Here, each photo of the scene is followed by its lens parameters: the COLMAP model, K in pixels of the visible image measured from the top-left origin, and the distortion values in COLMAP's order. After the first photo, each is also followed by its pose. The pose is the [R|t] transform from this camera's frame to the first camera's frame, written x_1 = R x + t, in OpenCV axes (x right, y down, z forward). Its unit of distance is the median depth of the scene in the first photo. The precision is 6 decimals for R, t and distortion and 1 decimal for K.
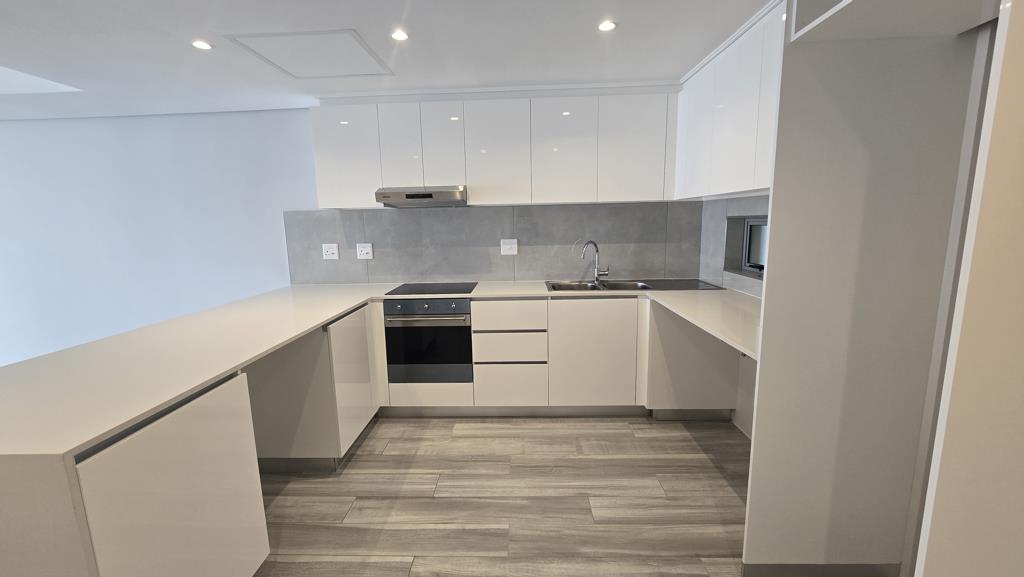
lens RADIAL K [[417.2, 0, 512.0], [0, 417.2, 288.5], [0, 0, 1]] dist [-0.001468, -0.000123]
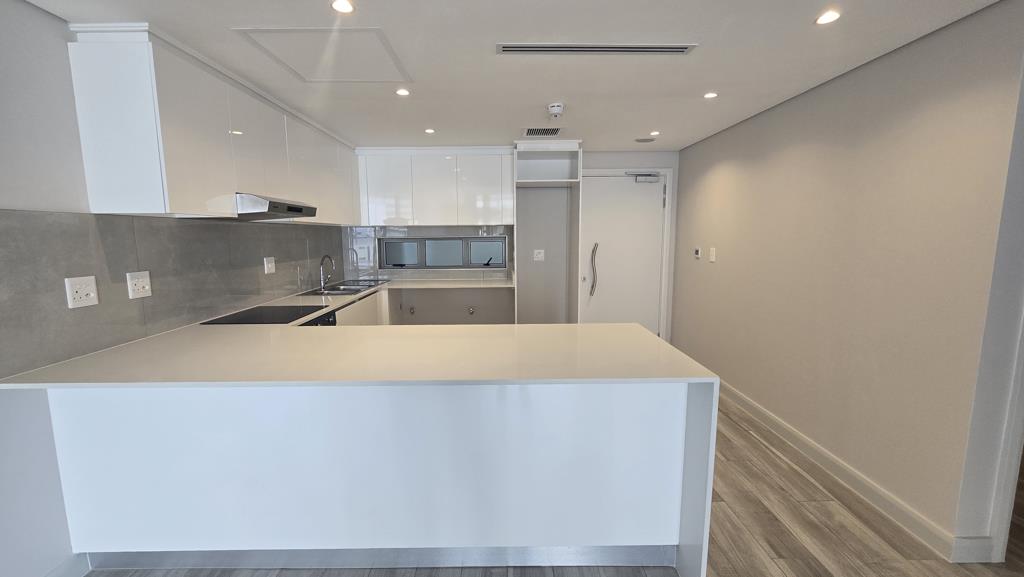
lens RADIAL K [[417.2, 0, 512.0], [0, 417.2, 288.5], [0, 0, 1]] dist [-0.001468, -0.000123]
pose [[-0.057699, -0.104453, 0.992855, -0.982563], [0.169310, 0.979082, 0.112843, -0.061025], [-0.983873, 0.174611, -0.038807, 0.498733]]
